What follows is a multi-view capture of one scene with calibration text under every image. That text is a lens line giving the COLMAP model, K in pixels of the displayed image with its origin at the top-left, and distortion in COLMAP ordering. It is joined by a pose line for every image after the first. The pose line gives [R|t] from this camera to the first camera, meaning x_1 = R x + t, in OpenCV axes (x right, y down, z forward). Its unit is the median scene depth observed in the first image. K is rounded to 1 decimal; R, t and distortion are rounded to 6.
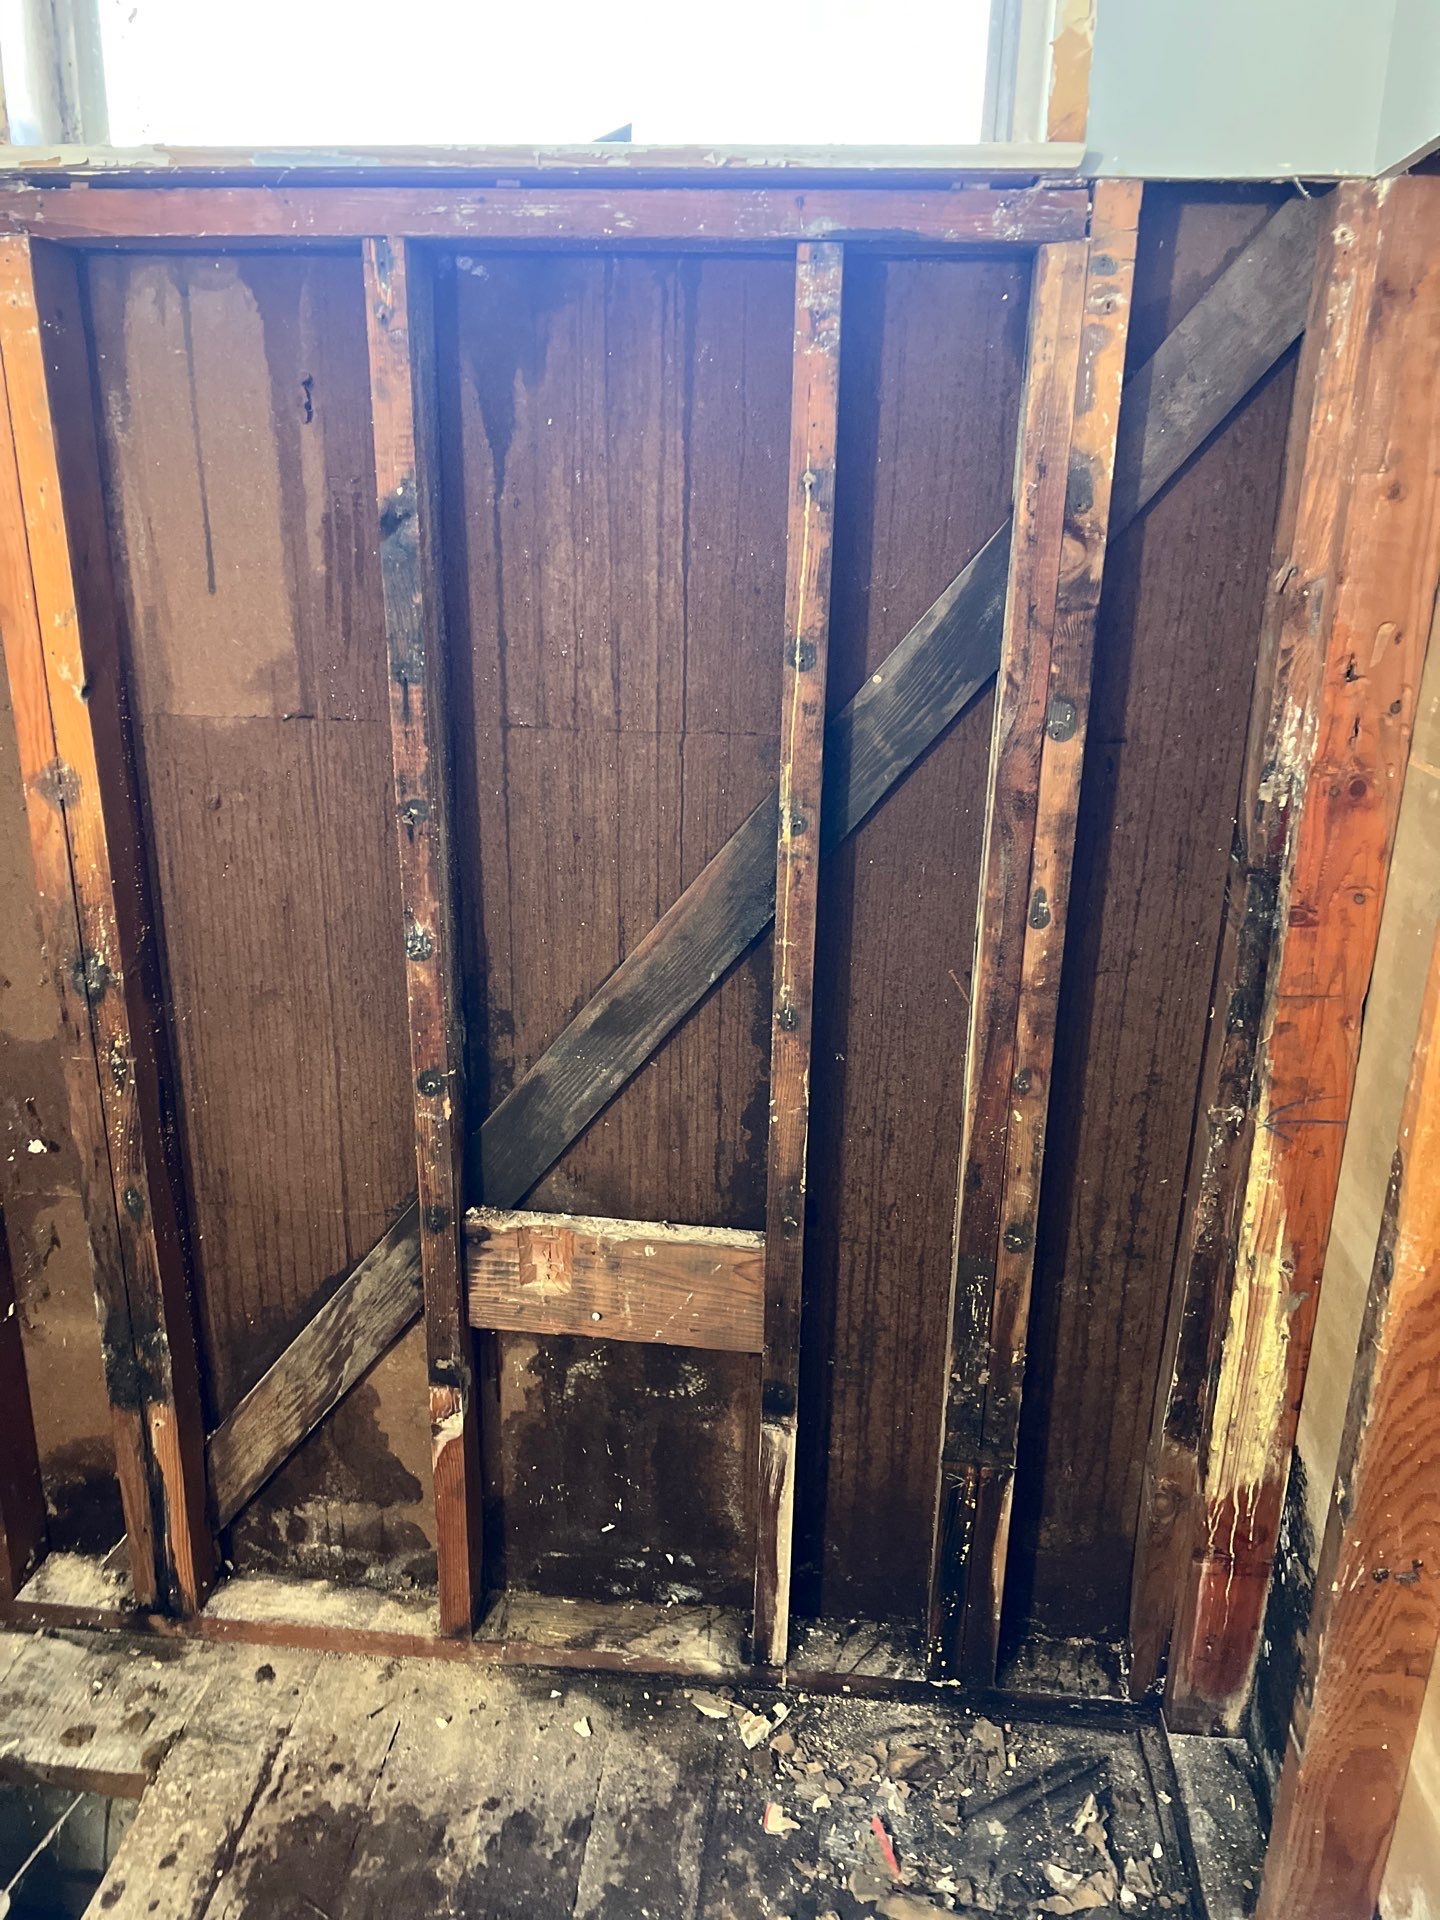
lens RADIAL K [[1439.9, 0, 718.4], [0, 1439.9, 963.1], [0, 0, 1]] dist [0.066039, -0.082686]
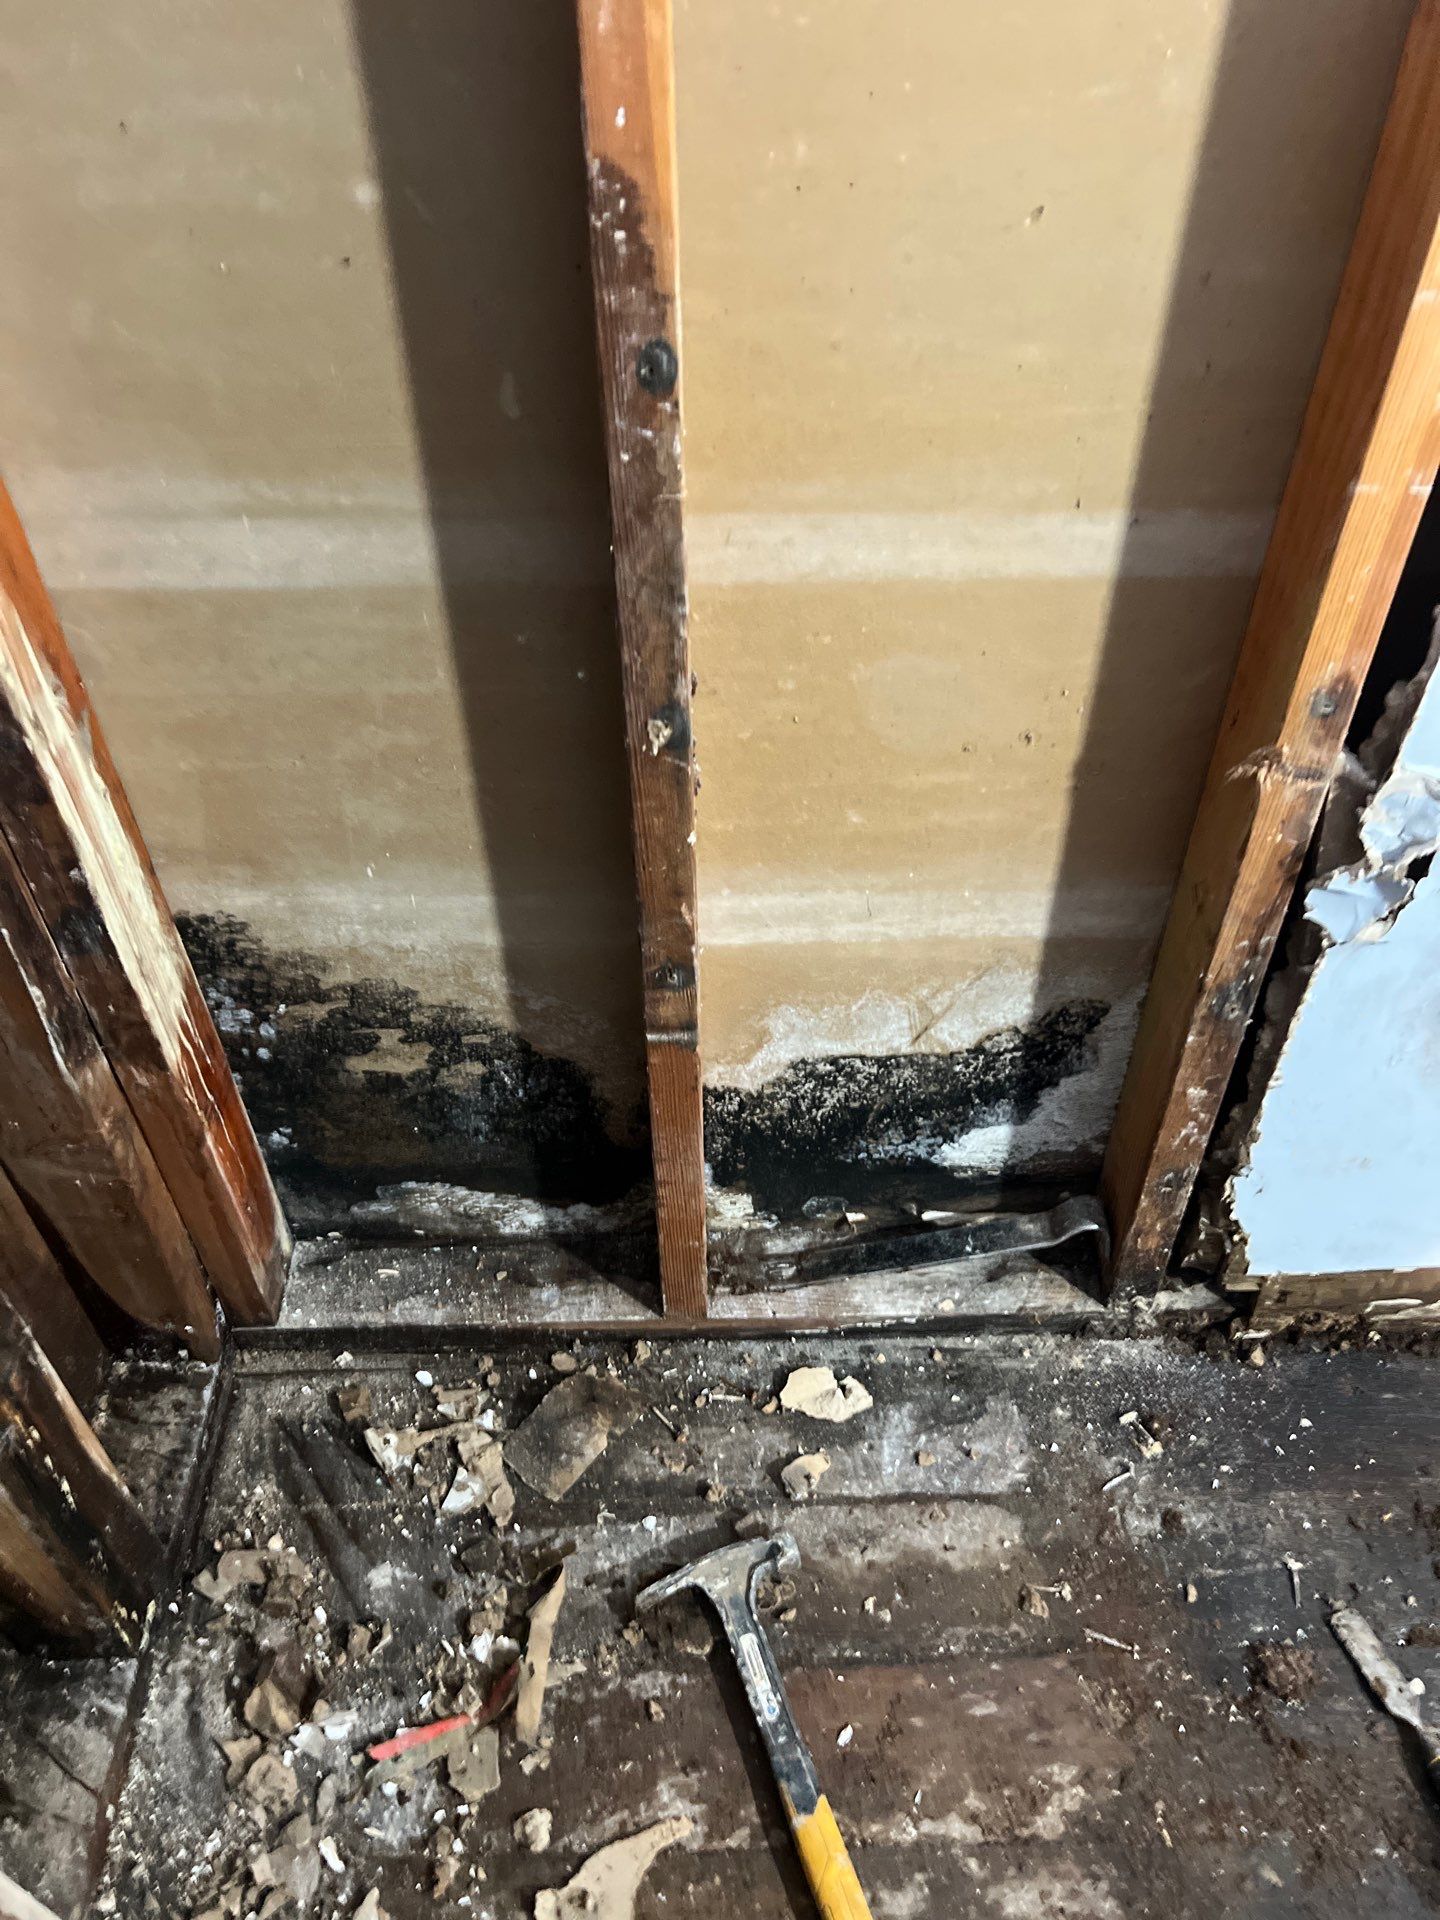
lens RADIAL K [[1439.9, 0, 724.7], [0, 1439.9, 967.2], [0, 0, 1]] dist [0.066039, -0.082686]
pose [[-0.113284, -0.699311, 0.705784, -0.118967], [0.321628, 0.646297, 0.691993, -0.035160], [-0.940065, 0.305392, 0.151703, 0.631494]]
